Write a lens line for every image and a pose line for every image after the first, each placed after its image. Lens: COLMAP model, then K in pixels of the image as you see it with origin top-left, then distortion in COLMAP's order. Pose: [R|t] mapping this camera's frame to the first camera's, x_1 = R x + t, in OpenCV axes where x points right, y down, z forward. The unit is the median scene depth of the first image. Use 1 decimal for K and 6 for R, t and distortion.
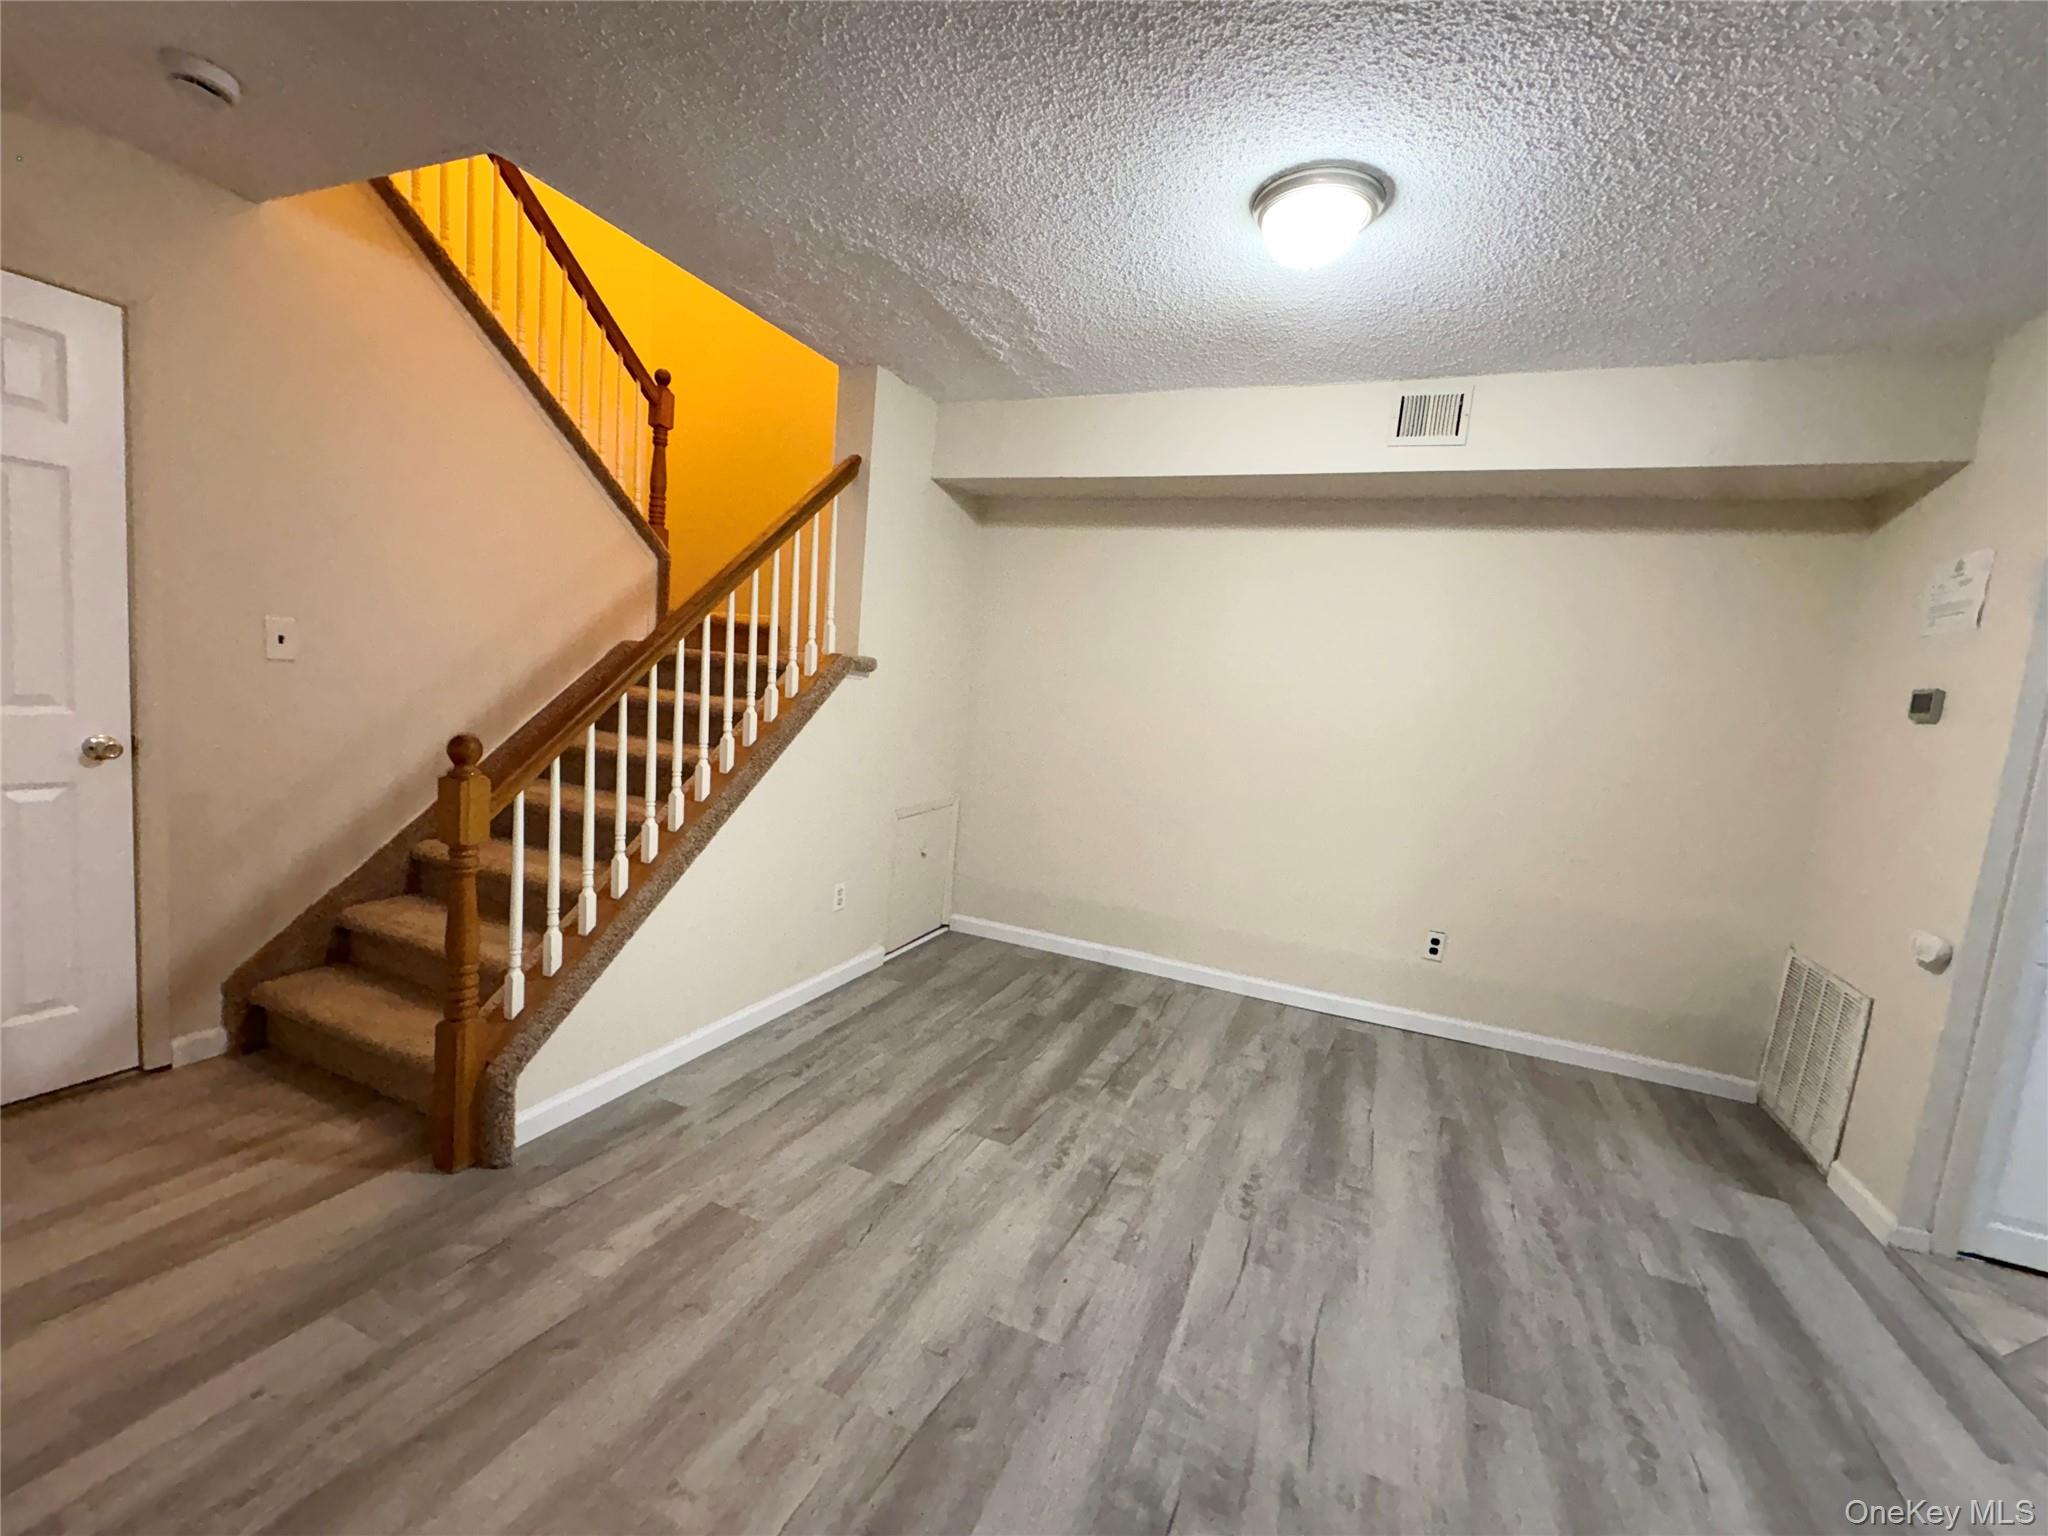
lens RADIAL K [[852.1, 0, 1025.5], [0, 852.1, 760.3], [0, 0, 1]] dist [-0.002209, -0.000202]
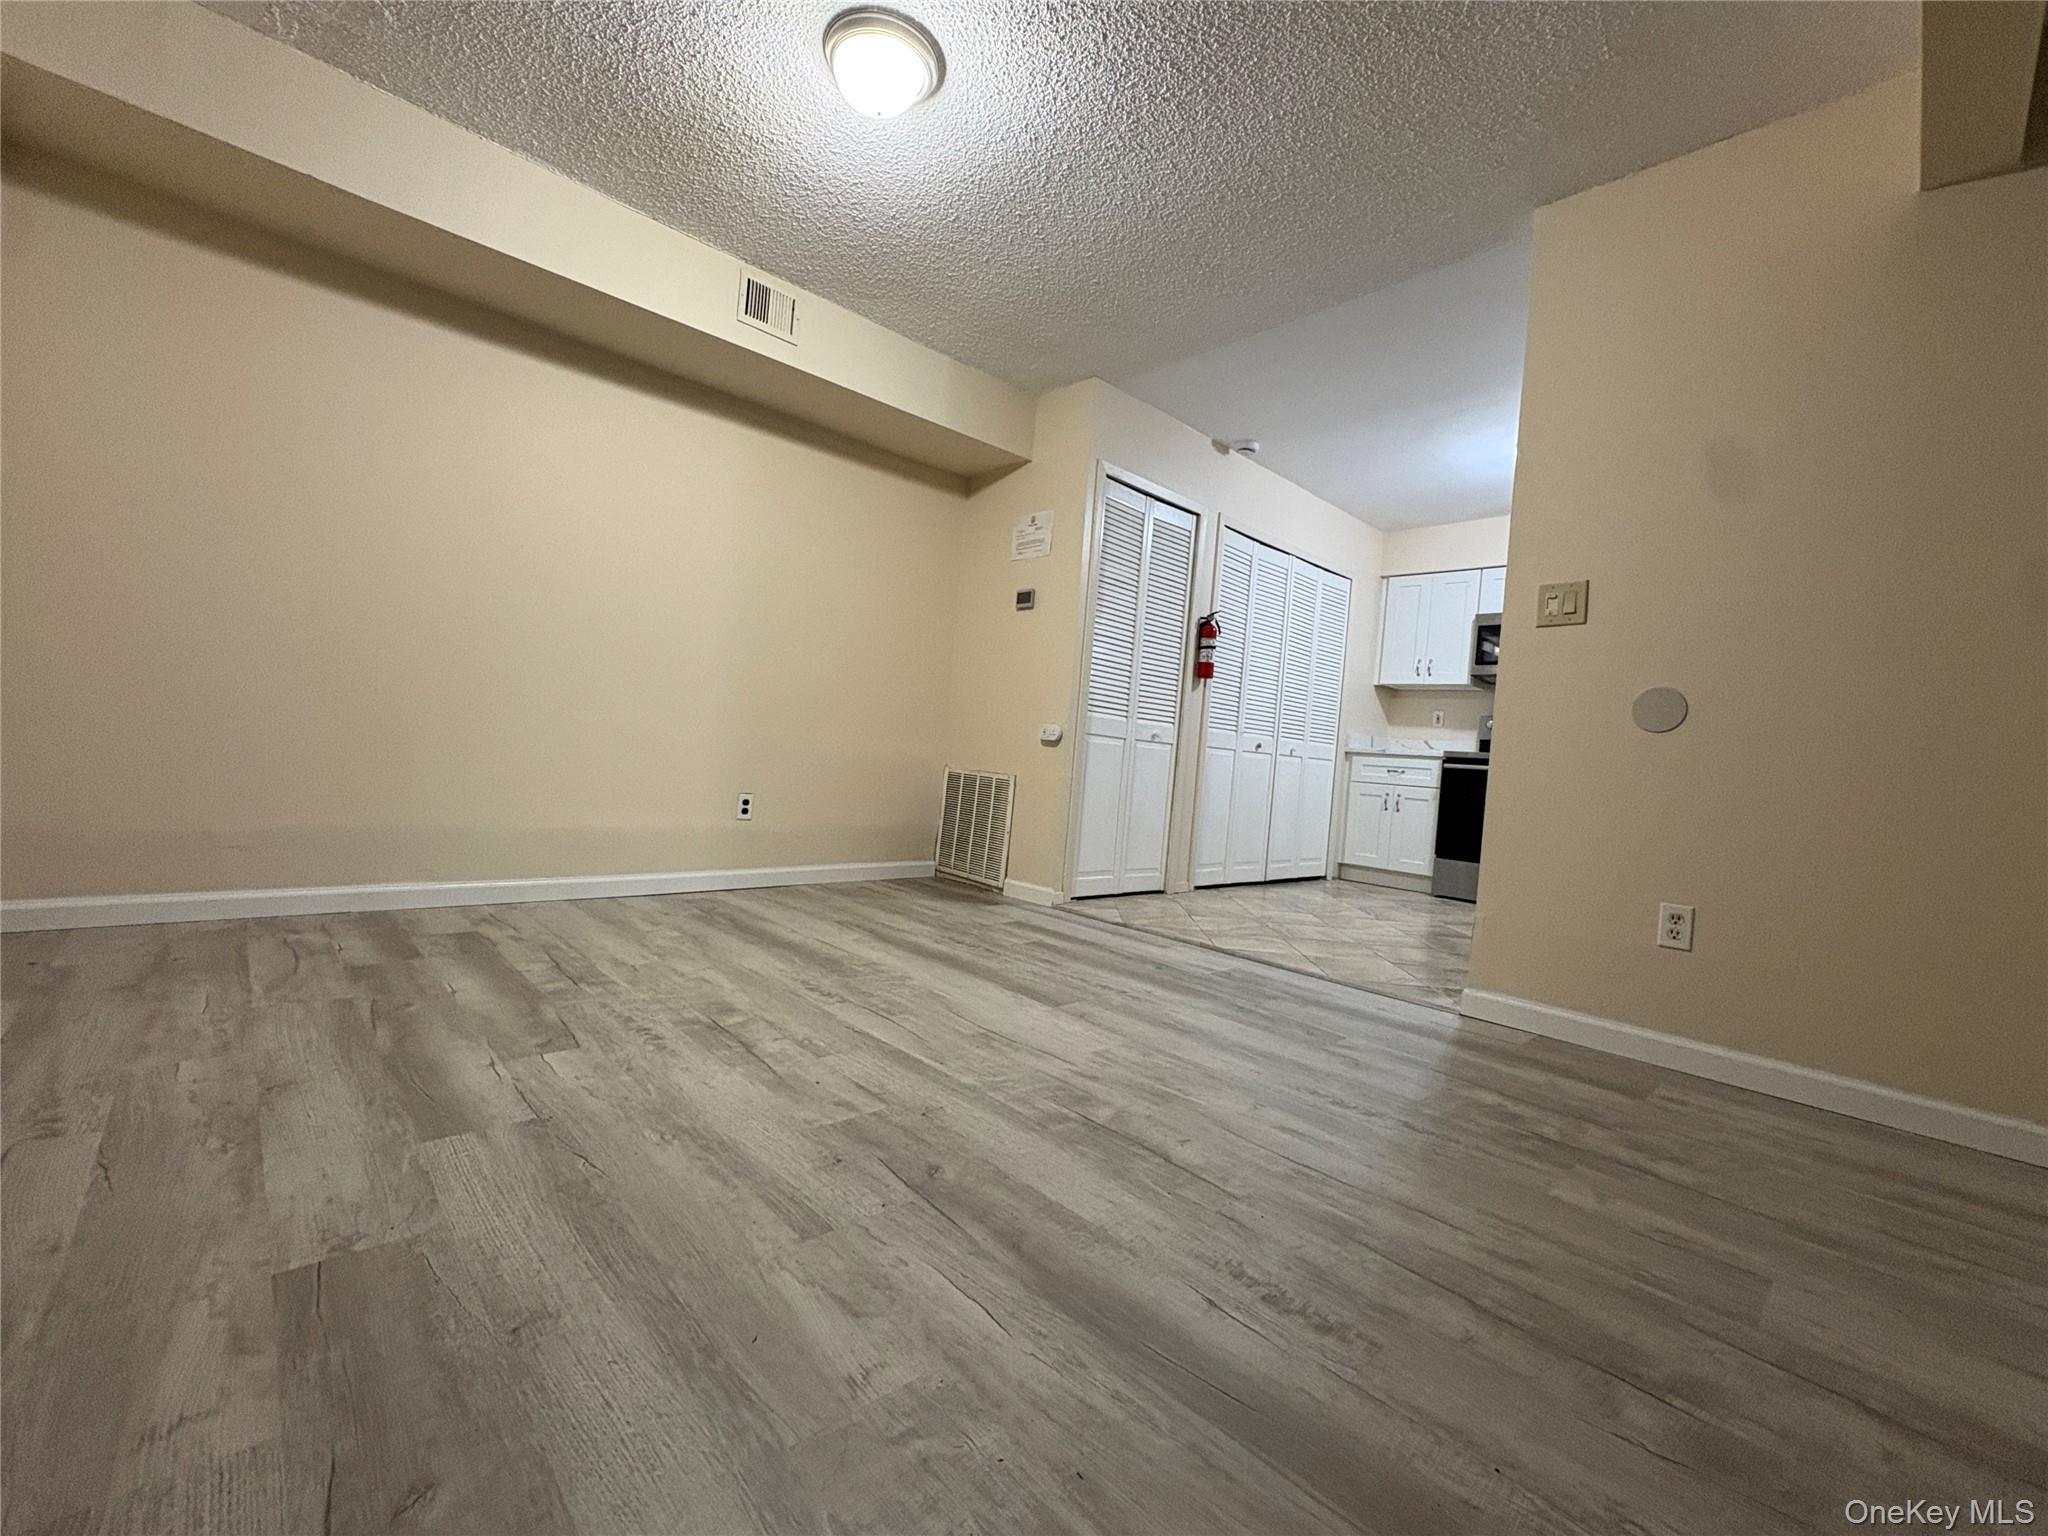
lens RADIAL K [[852.1, 0, 1025.5], [0, 852.1, 760.3], [0, 0, 1]] dist [-0.002209, -0.000202]
pose [[0.403592, -0.064869, 0.912637, -0.566465], [0.050818, 0.997533, 0.048430, 0.189435], [-0.913527, 0.026832, 0.405893, 0.338531]]
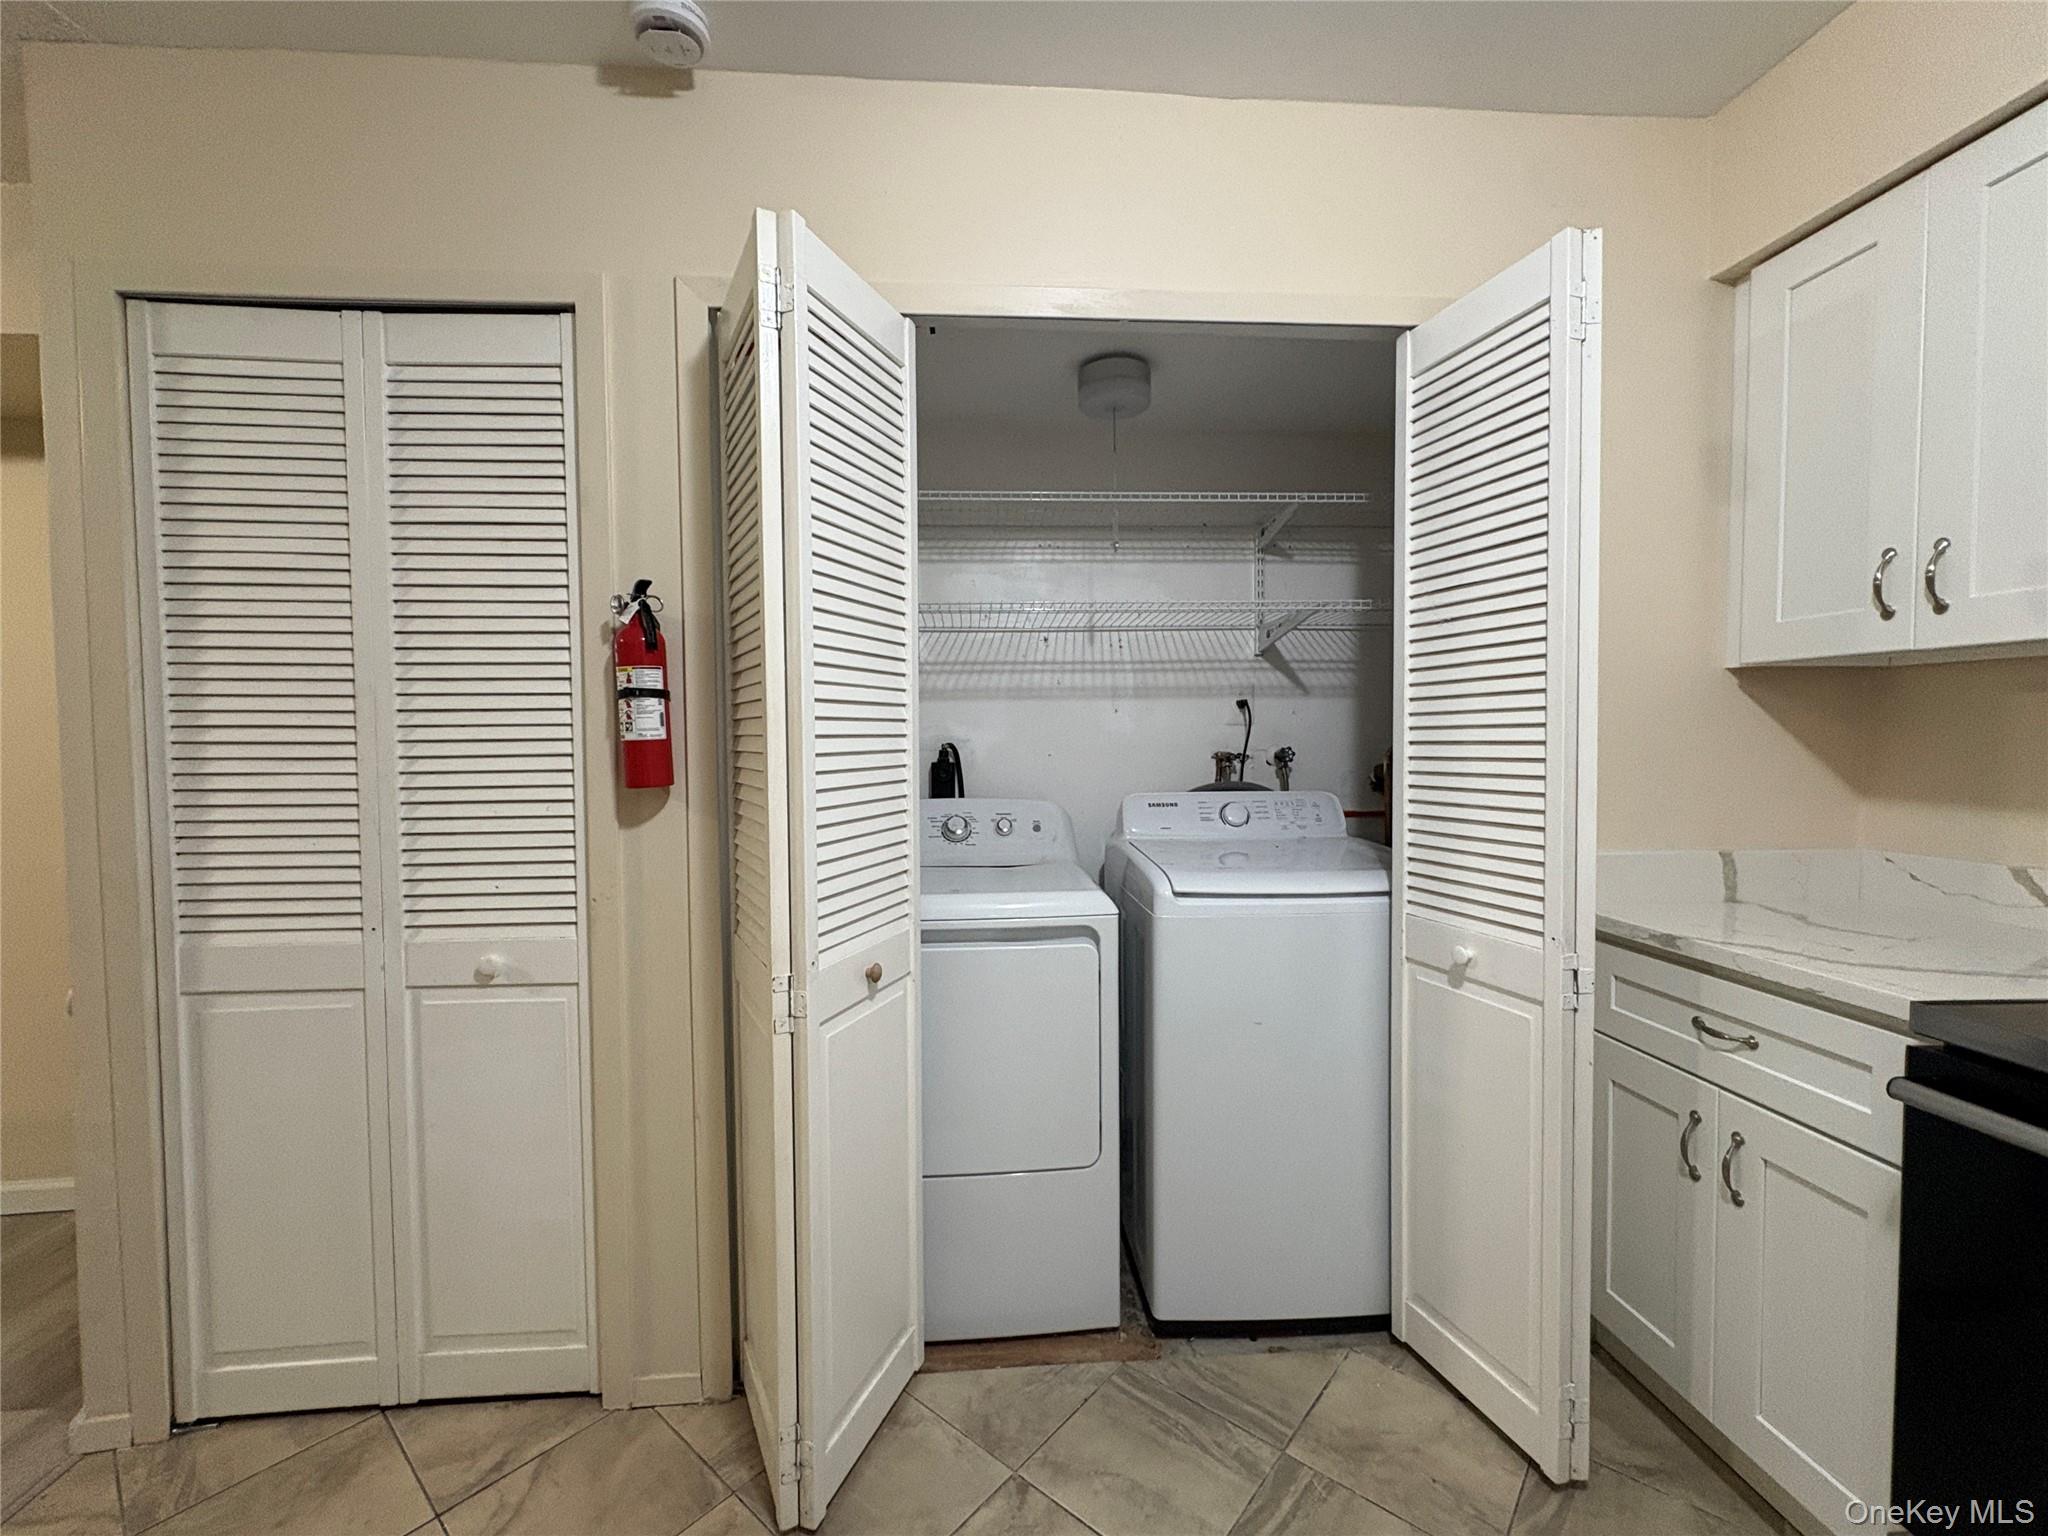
lens RADIAL K [[852.1, 0, 1025.5], [0, 852.1, 760.3], [0, 0, 1]] dist [-0.002209, -0.000202]
pose [[0.879146, -0.111523, 0.463320, 1.583631], [0.137434, 0.990257, -0.022421, 0.146804], [-0.456305, 0.083387, 0.885908, 0.013346]]
